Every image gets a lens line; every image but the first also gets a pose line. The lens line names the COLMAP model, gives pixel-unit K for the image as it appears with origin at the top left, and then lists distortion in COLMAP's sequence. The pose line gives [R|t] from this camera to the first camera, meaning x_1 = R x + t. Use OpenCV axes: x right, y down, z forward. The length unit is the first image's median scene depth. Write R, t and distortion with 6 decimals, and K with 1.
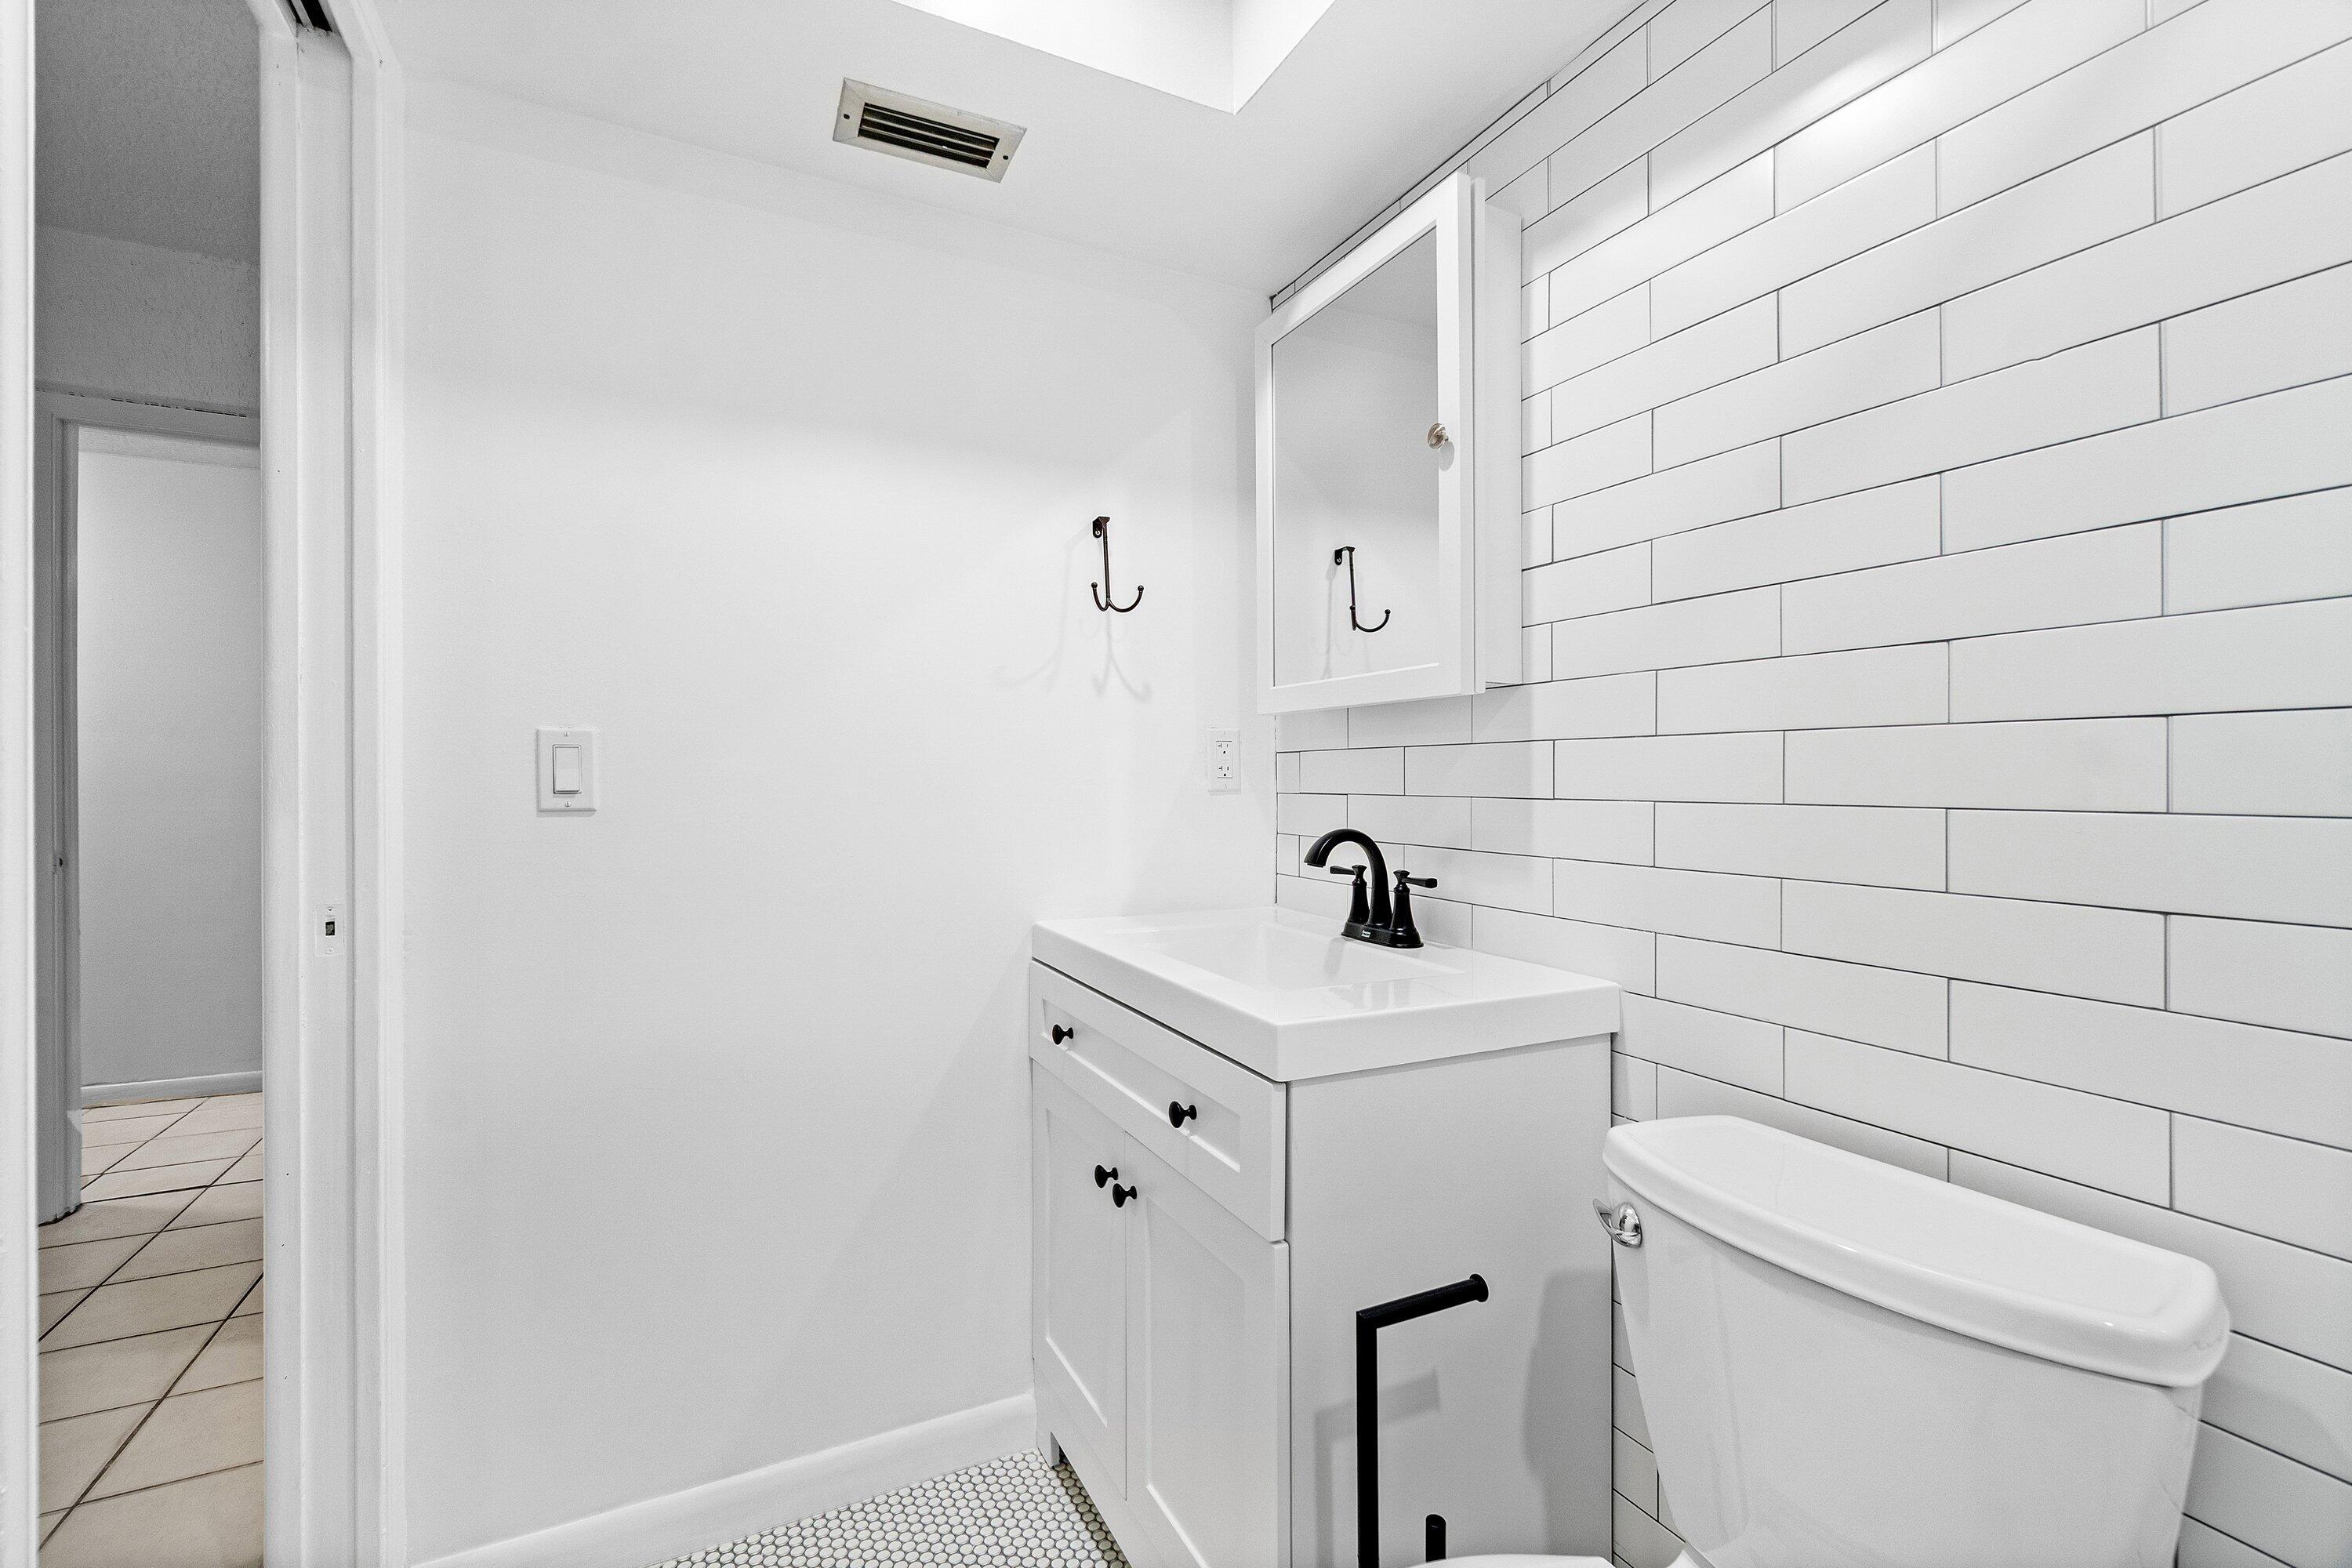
lens RADIAL K [[1020.9, 0, 1175.3], [0, 1020.9, 793.4], [0, 0, 1]] dist [-0.000026, 0.000362]
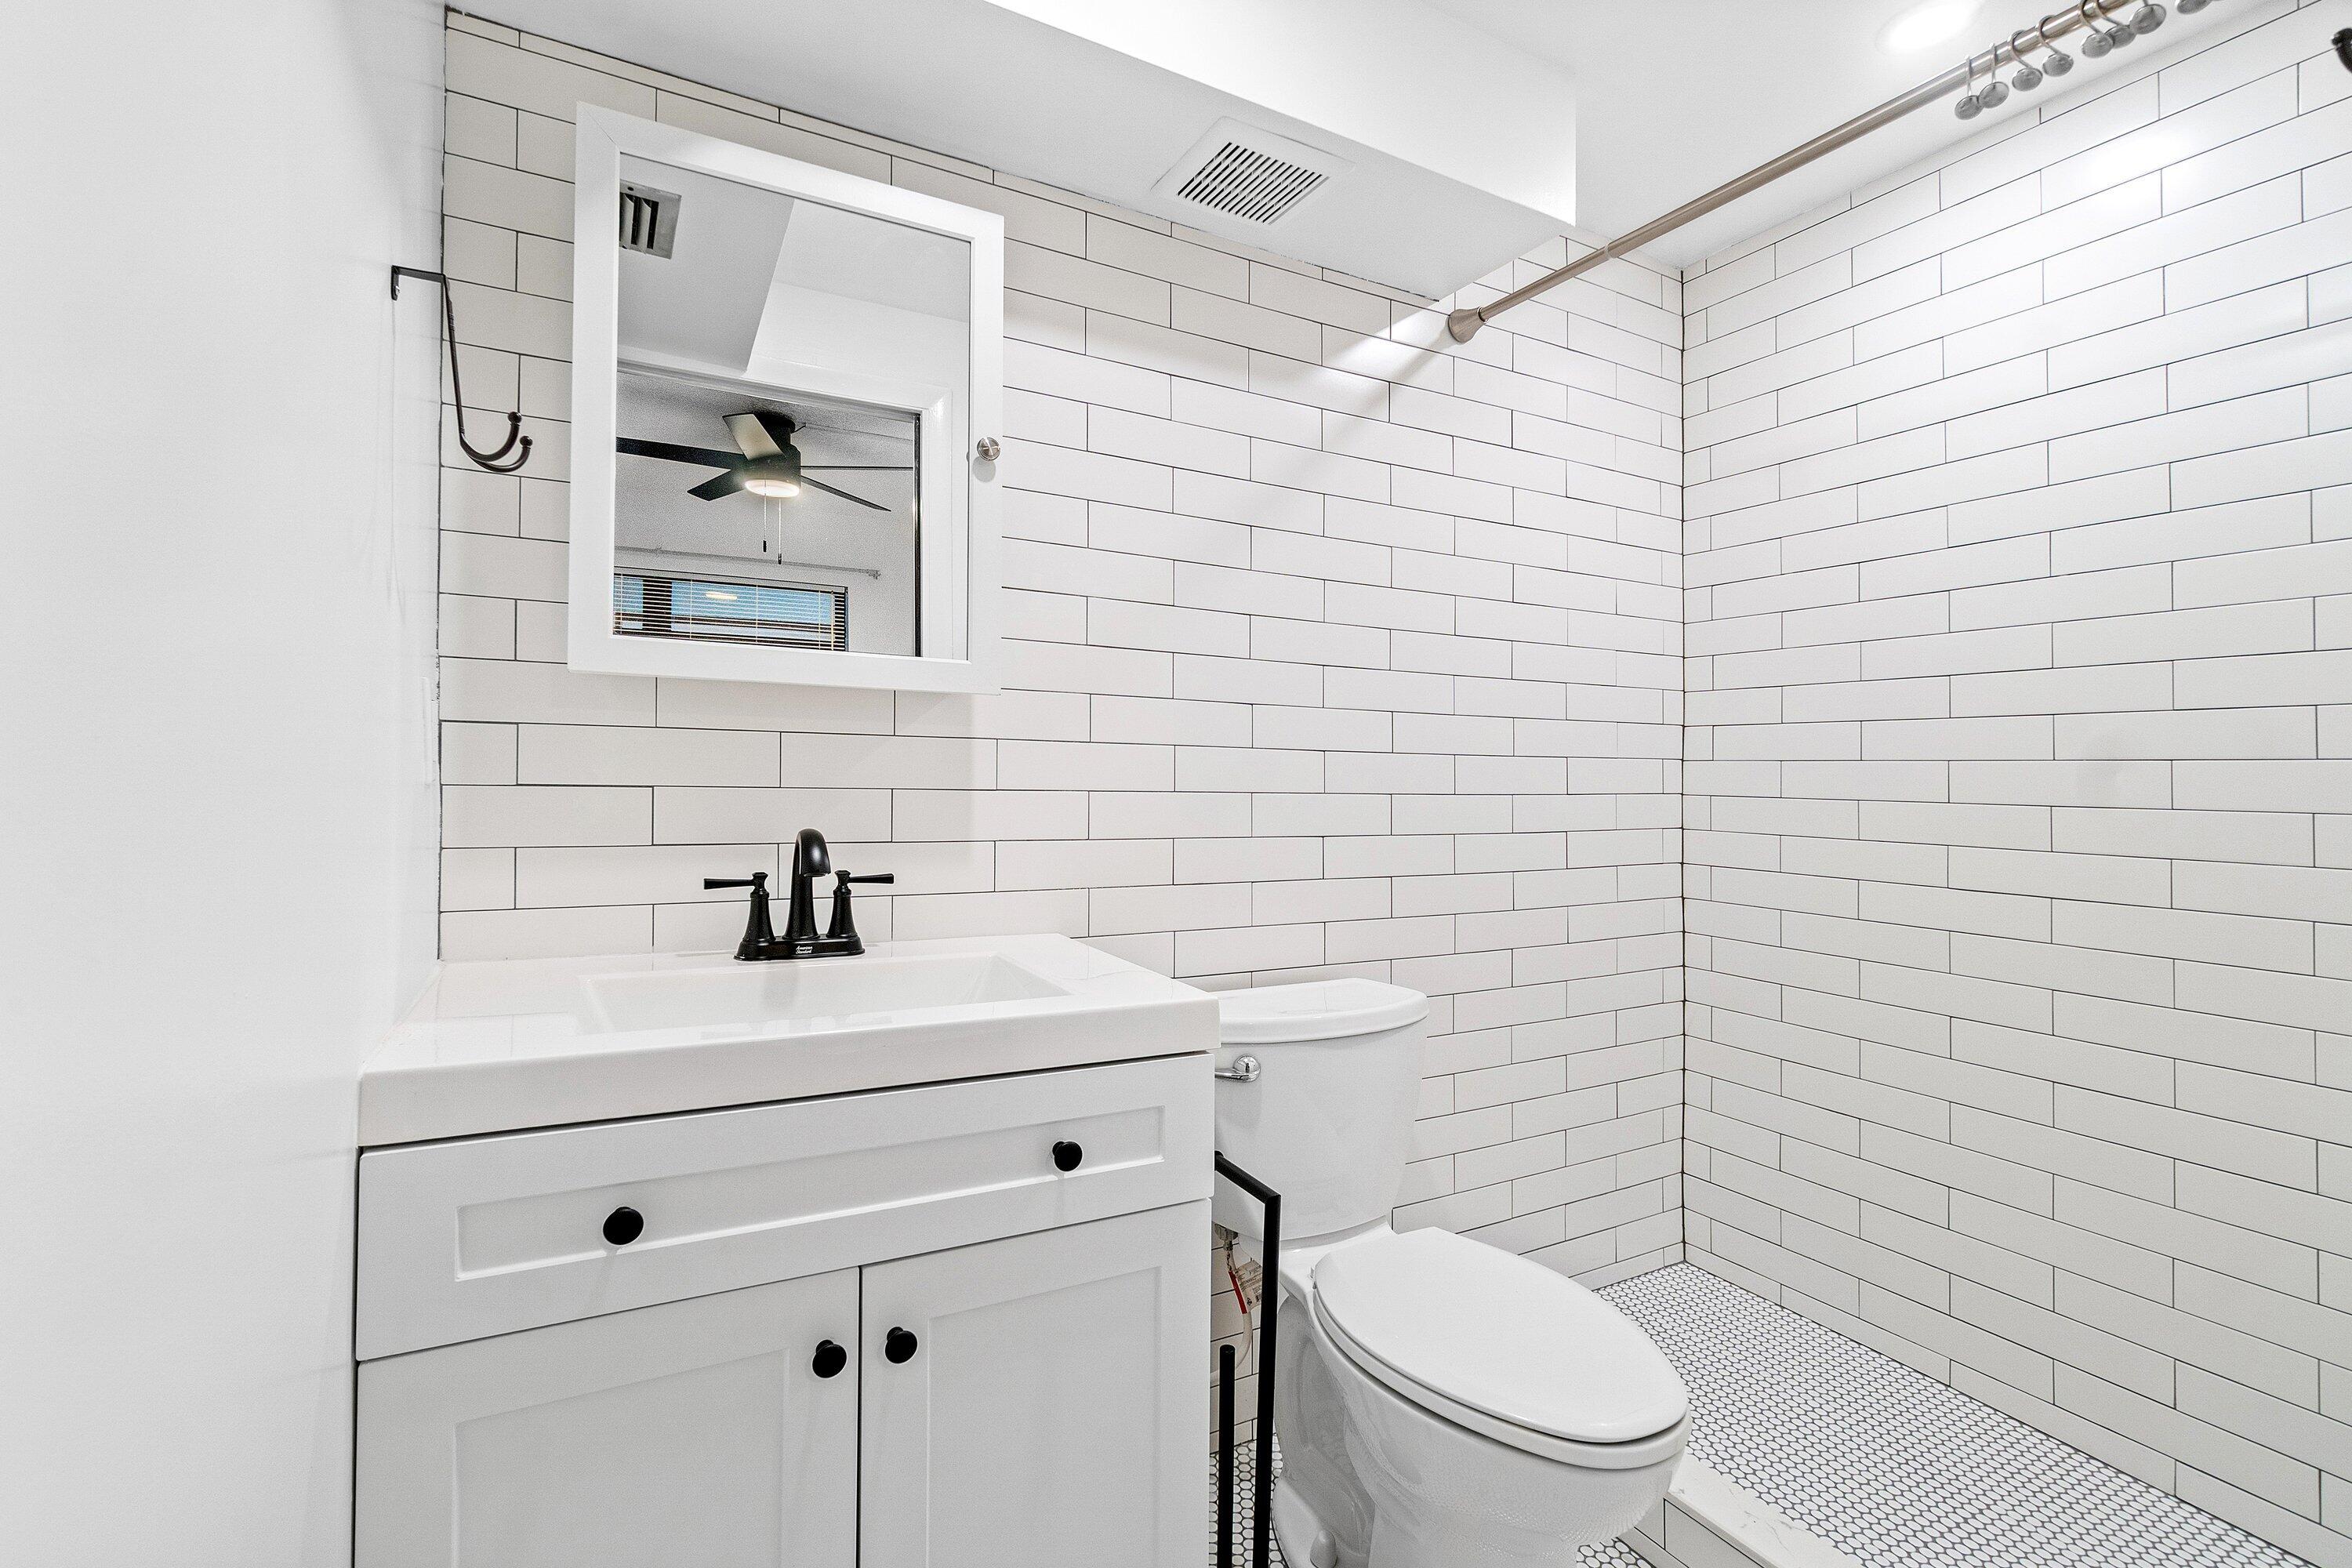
lens RADIAL K [[1020.9, 0, 1171.7], [0, 1020.9, 775.8], [0, 0, 1]] dist [-0.000026, 0.000362]
pose [[-0.027199, 0.003510, 0.999624, -0.779319], [-0.002766, 0.999990, -0.003587, -0.006962], [-0.999626, -0.002862, -0.027189, 0.820502]]
